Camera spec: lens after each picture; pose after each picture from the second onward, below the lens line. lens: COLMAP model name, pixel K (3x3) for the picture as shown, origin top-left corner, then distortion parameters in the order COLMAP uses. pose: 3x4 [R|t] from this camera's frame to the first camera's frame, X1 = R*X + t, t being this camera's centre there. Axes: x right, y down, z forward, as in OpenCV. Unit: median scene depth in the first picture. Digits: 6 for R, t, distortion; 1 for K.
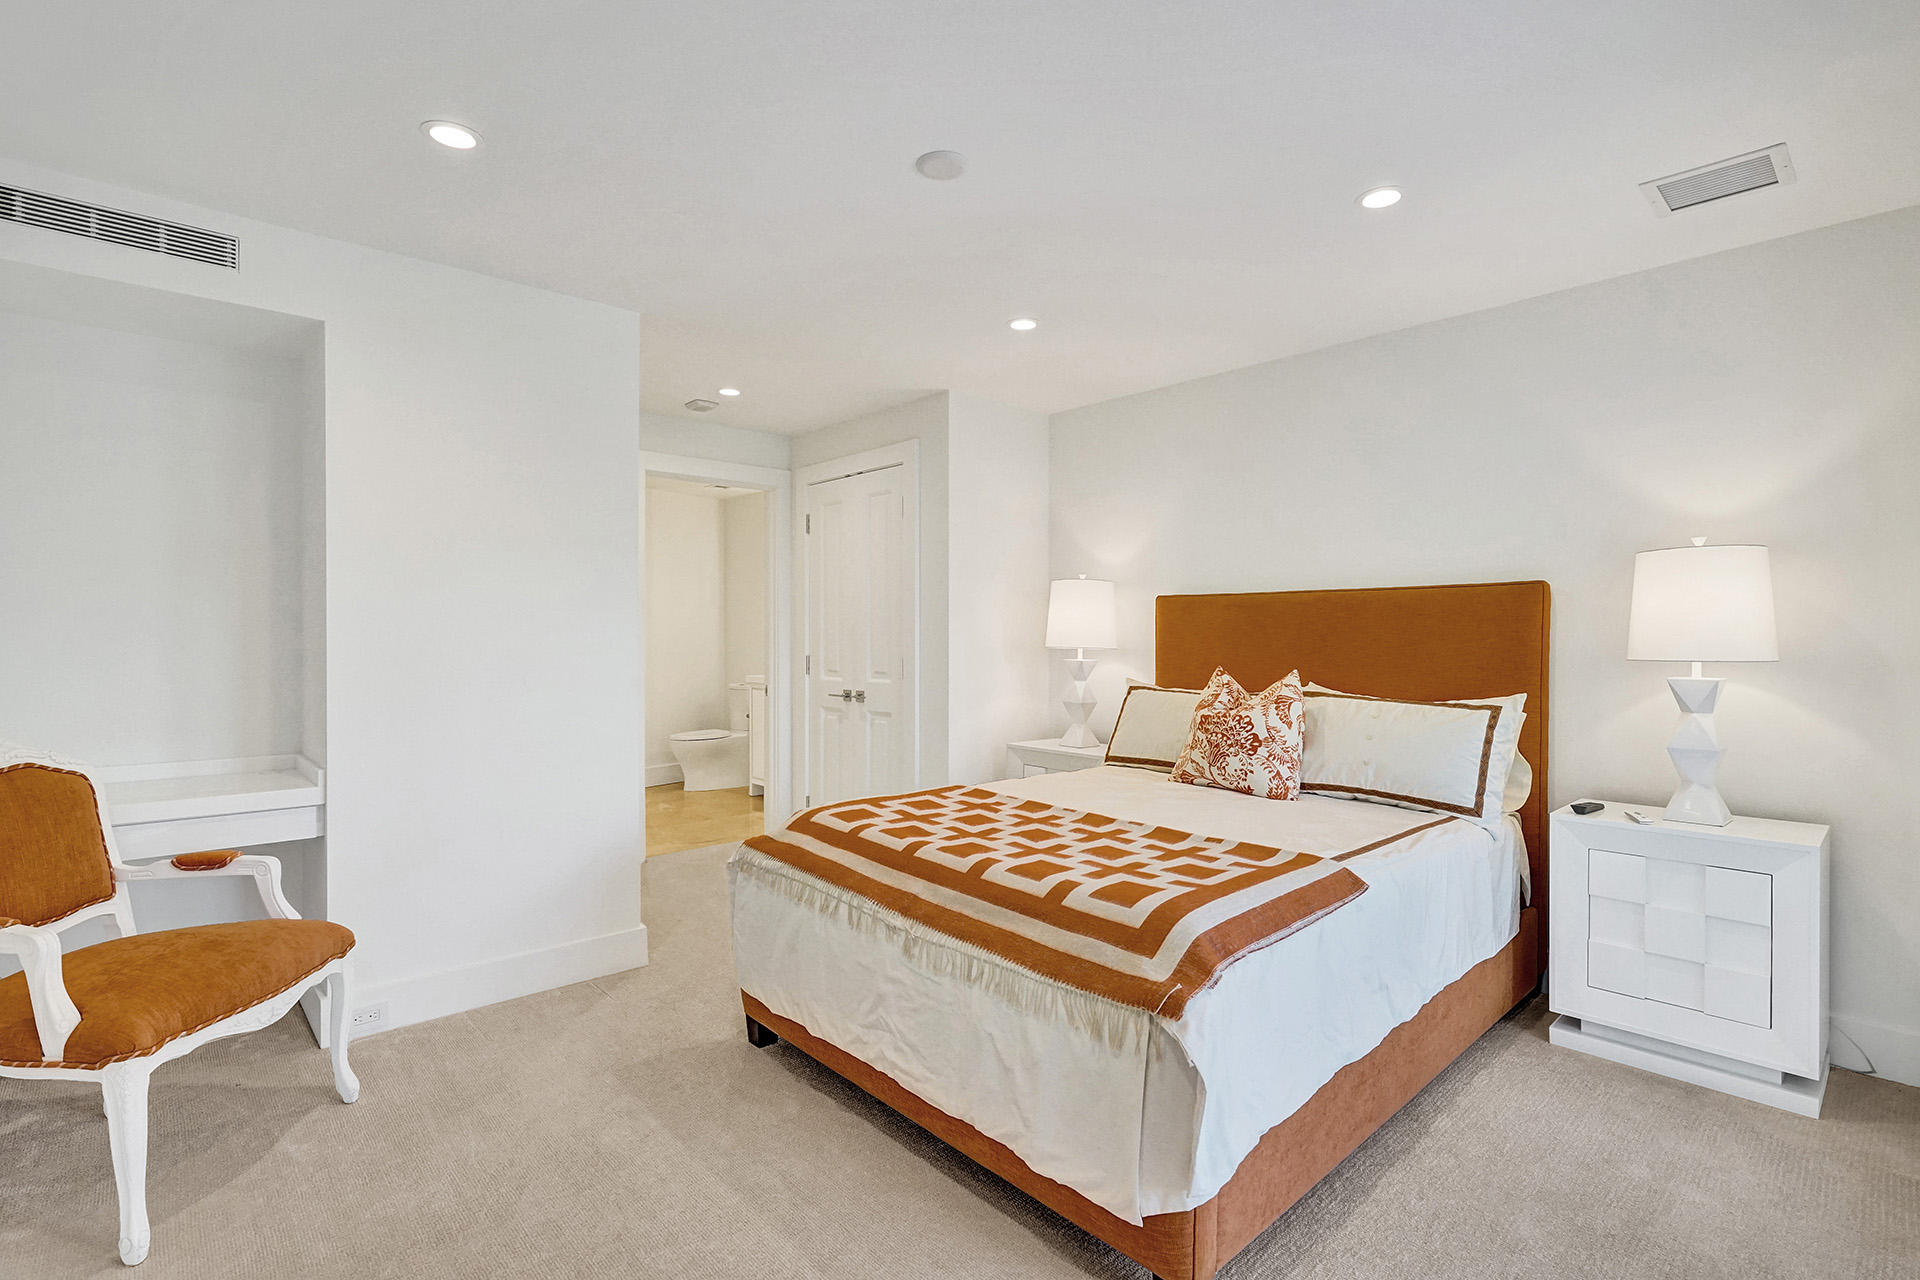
lens RADIAL K [[920.4, 0, 947.3], [0, 920.4, 638.2], [0, 0, 1]] dist [-0.012218, 0.004362]
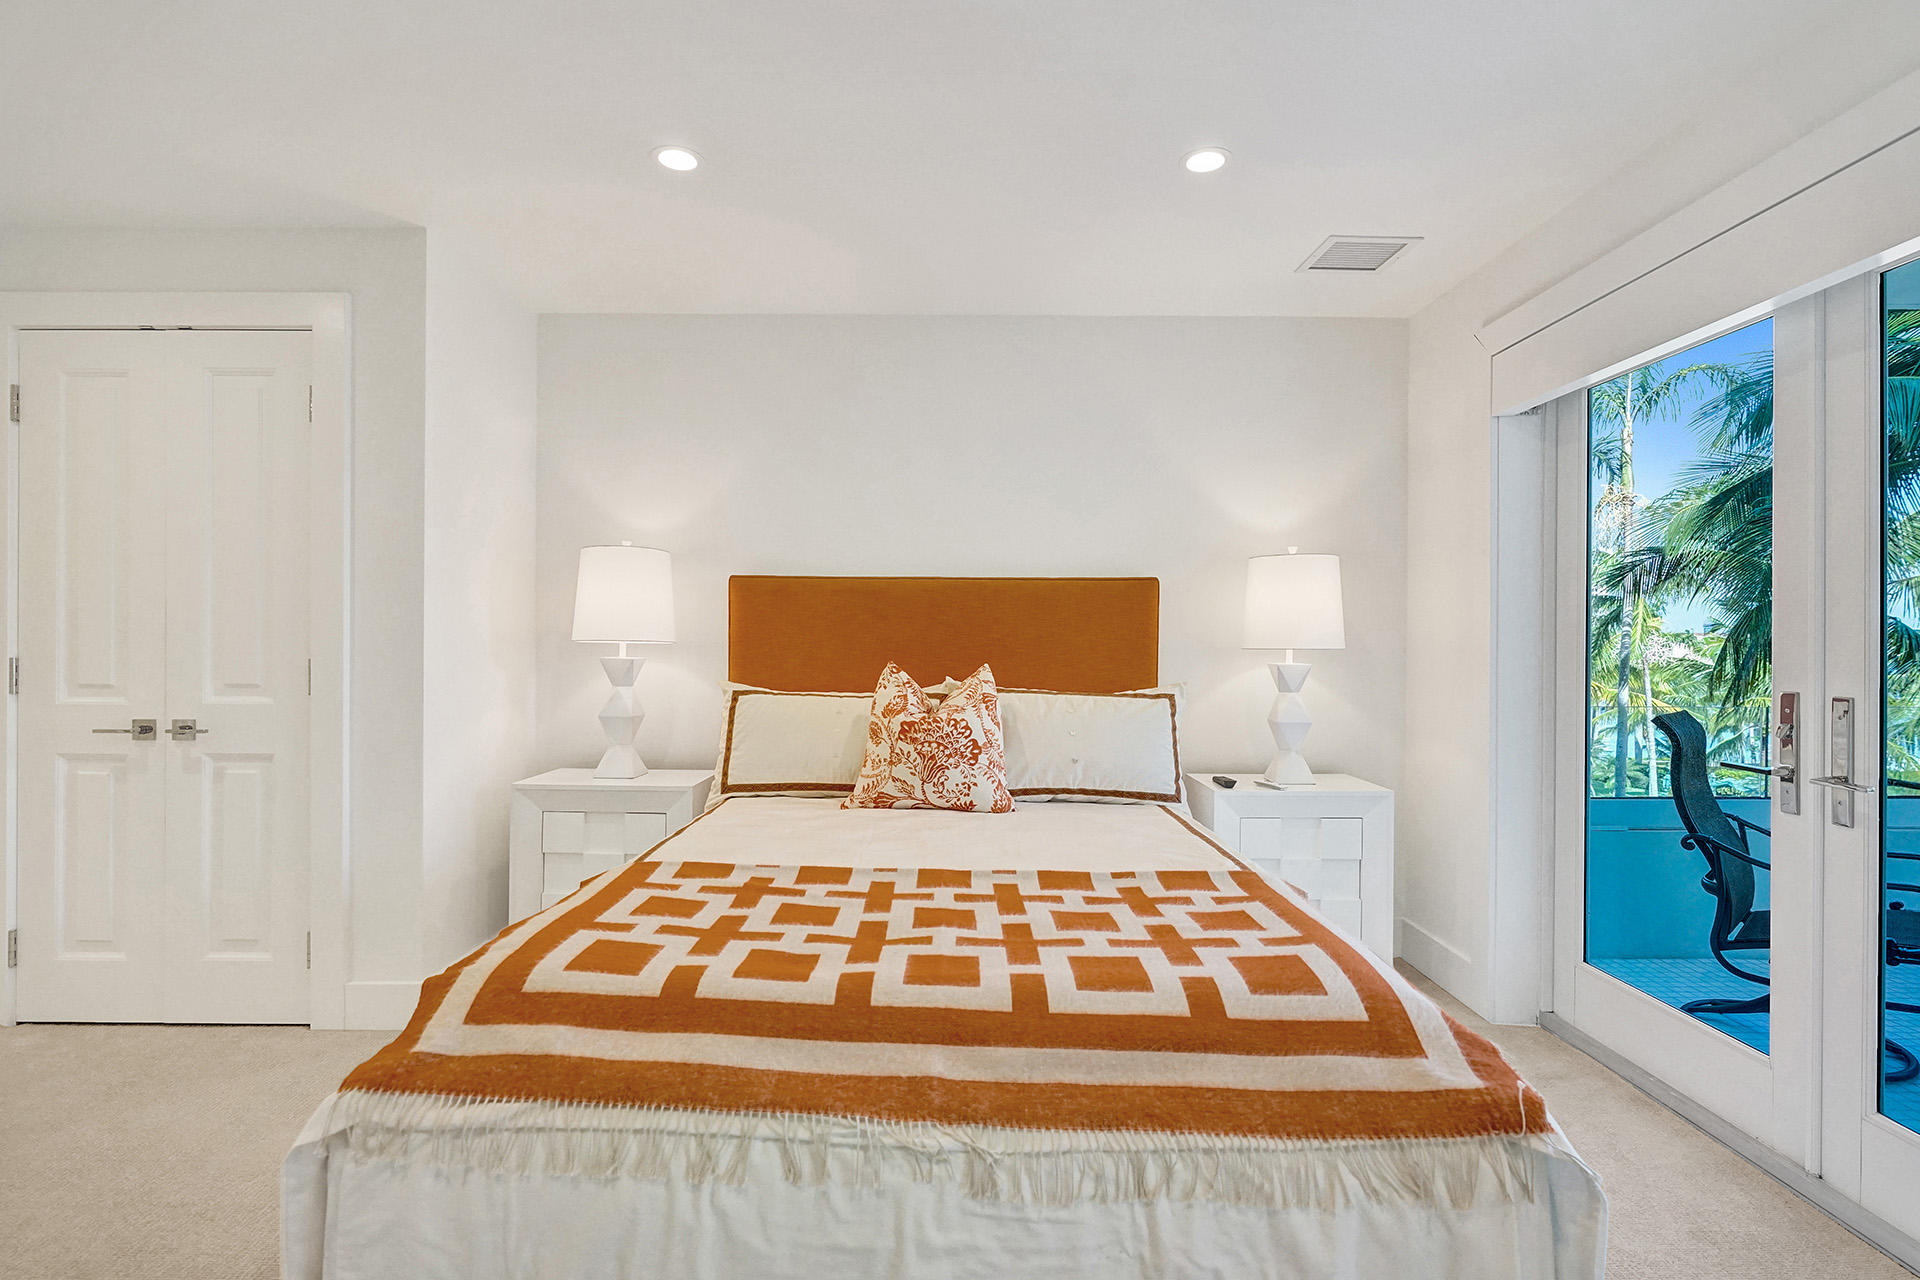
lens RADIAL K [[920.4, 0, 966.4], [0, 920.4, 634.5], [0, 0, 1]] dist [-0.012218, 0.004362]
pose [[0.658480, 0.005043, 0.752581, -0.314276], [-0.003417, 0.999987, -0.003712, 0.009749], [-0.752590, -0.000127, 0.658489, 0.442331]]
